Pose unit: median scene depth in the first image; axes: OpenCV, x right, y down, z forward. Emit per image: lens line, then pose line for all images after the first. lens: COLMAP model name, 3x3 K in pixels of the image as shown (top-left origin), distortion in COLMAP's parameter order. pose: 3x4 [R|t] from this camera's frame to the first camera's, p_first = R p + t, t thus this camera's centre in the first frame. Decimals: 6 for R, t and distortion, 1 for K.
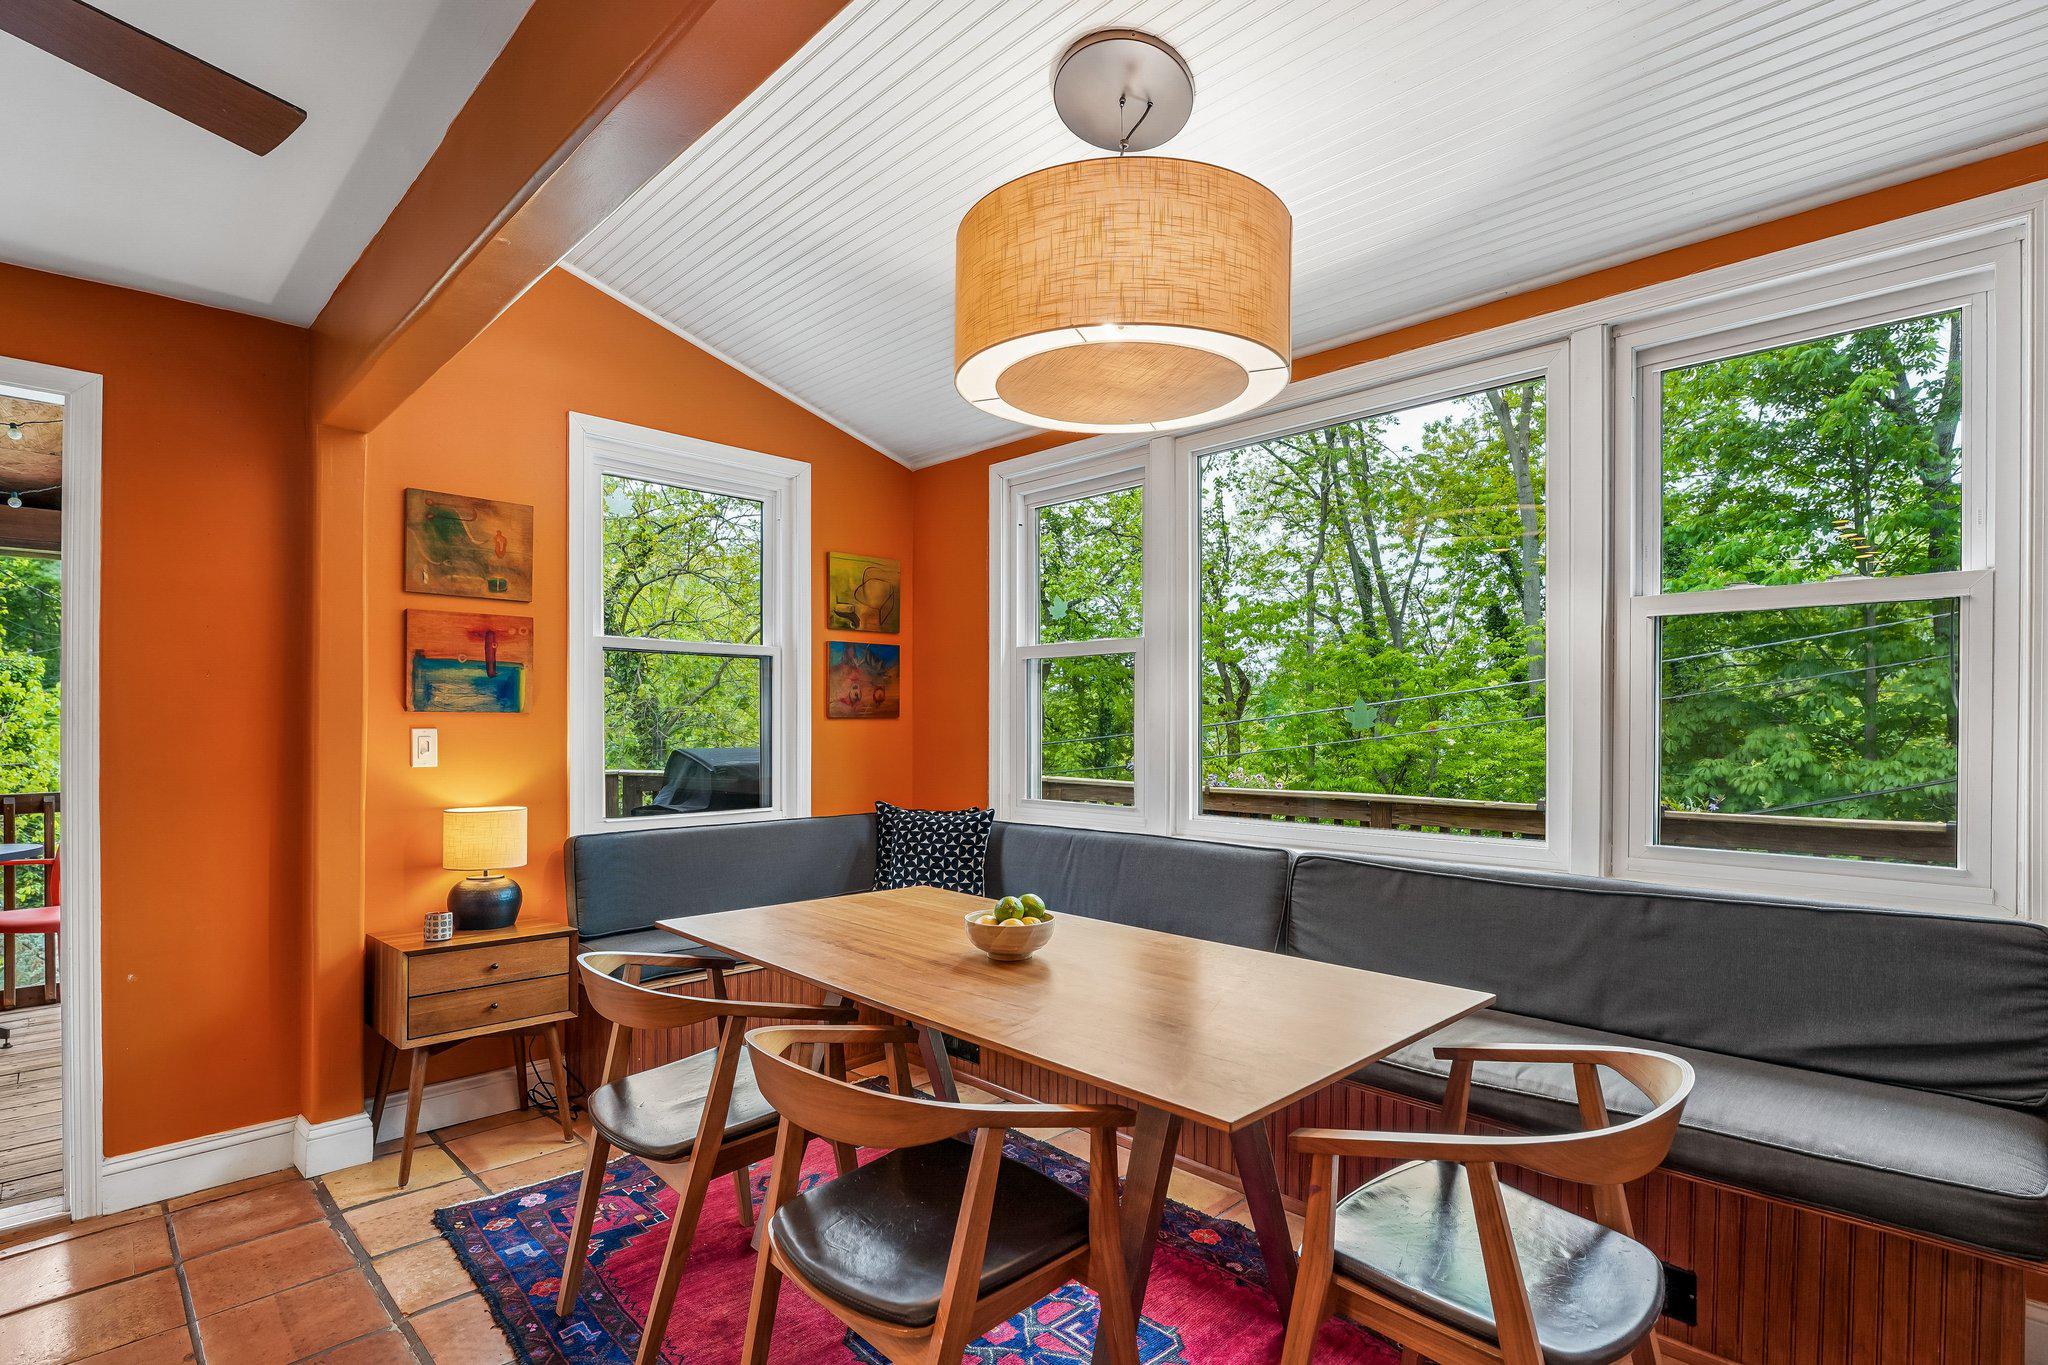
lens RADIAL K [[992.3, 0, 1022.2], [0, 992.3, 691.1], [0, 0, 1]] dist [0.002174, -0.004178]
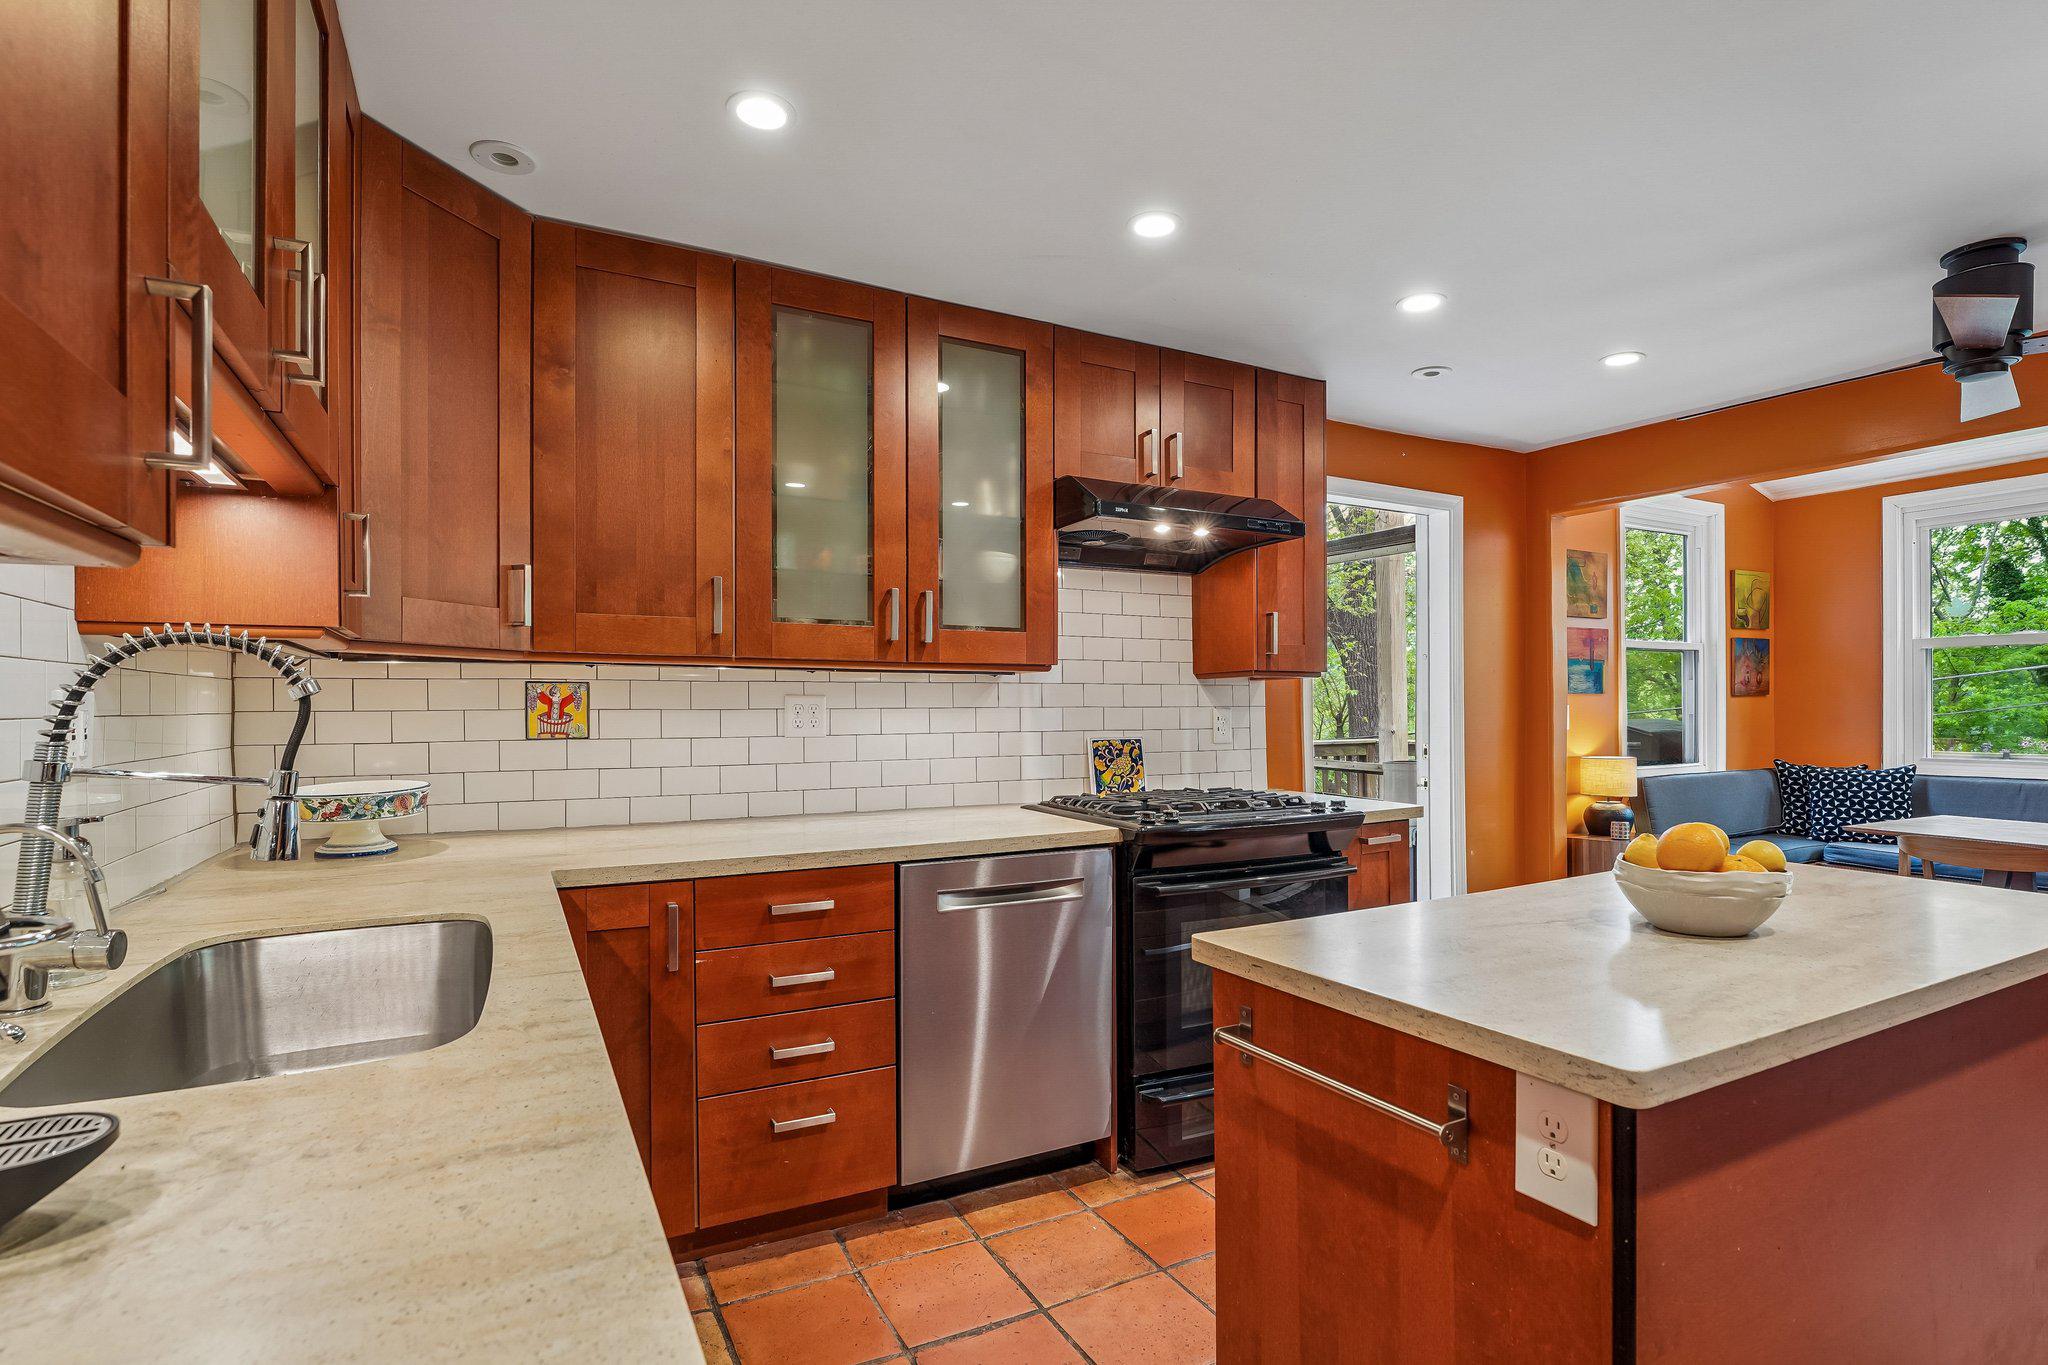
lens RADIAL K [[992.3, 0, 1024.1], [0, 992.3, 695.2], [0, 0, 1]] dist [0.002174, -0.004178]
pose [[0.956316, -0.007131, -0.292250, -0.730795], [0.014214, 0.999654, 0.022120, -0.016809], [0.291991, -0.025308, 0.956086, -0.554552]]
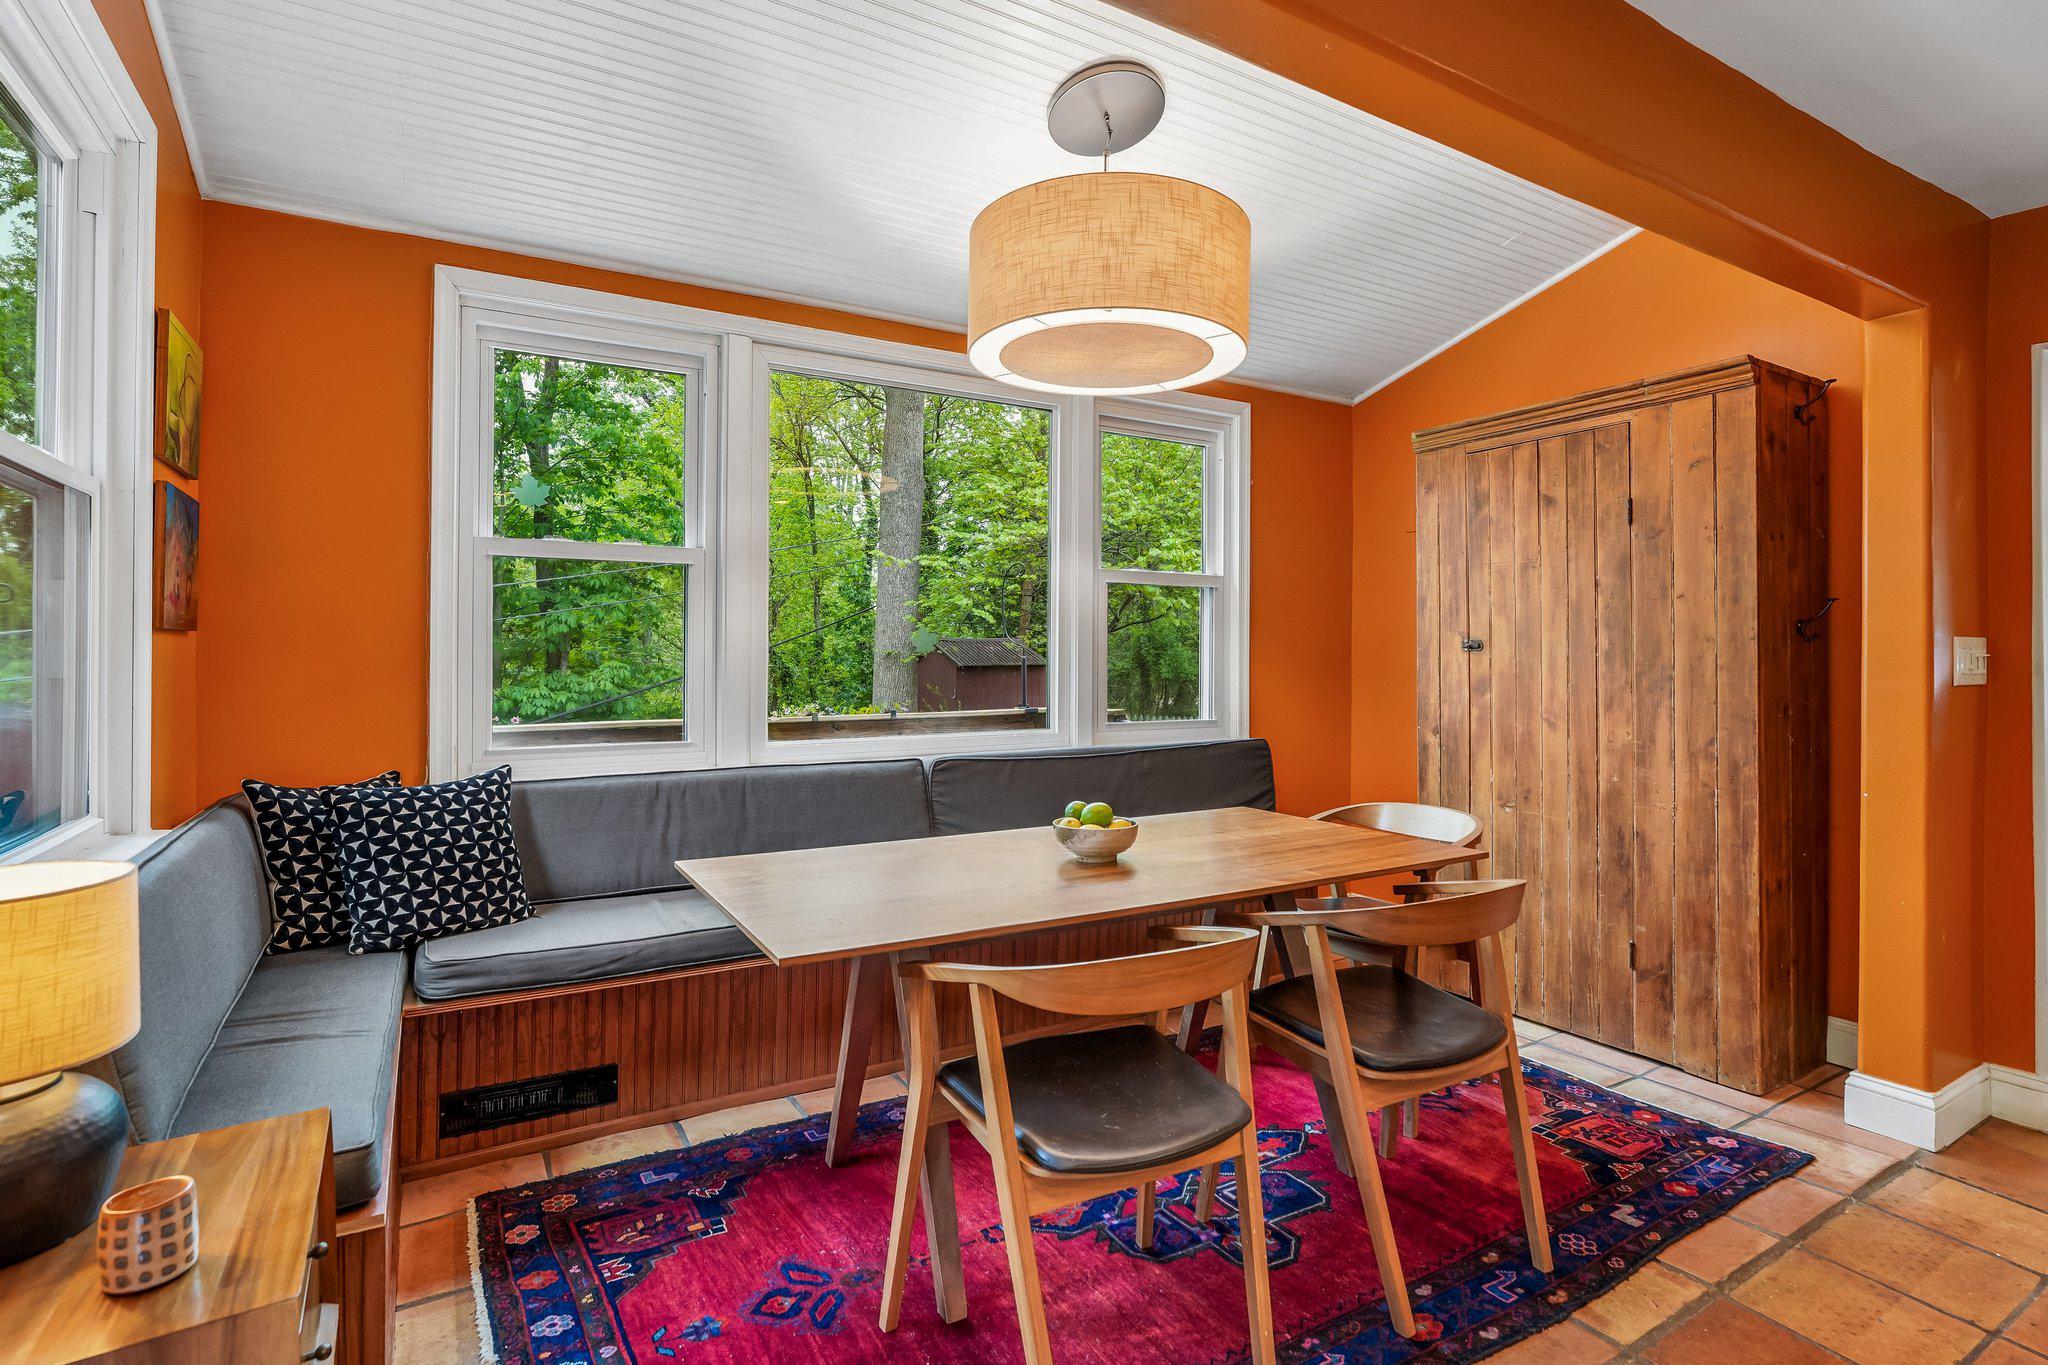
lens RADIAL K [[992.3, 0, 1019.5], [0, 992.3, 664.1], [0, 0, 1]] dist [0.002174, -0.004178]
pose [[0.254044, -0.005674, 0.967176, -0.597552], [-0.031617, 0.999400, 0.014168, 0.022992], [-0.966676, -0.034179, 0.253712, 0.443982]]
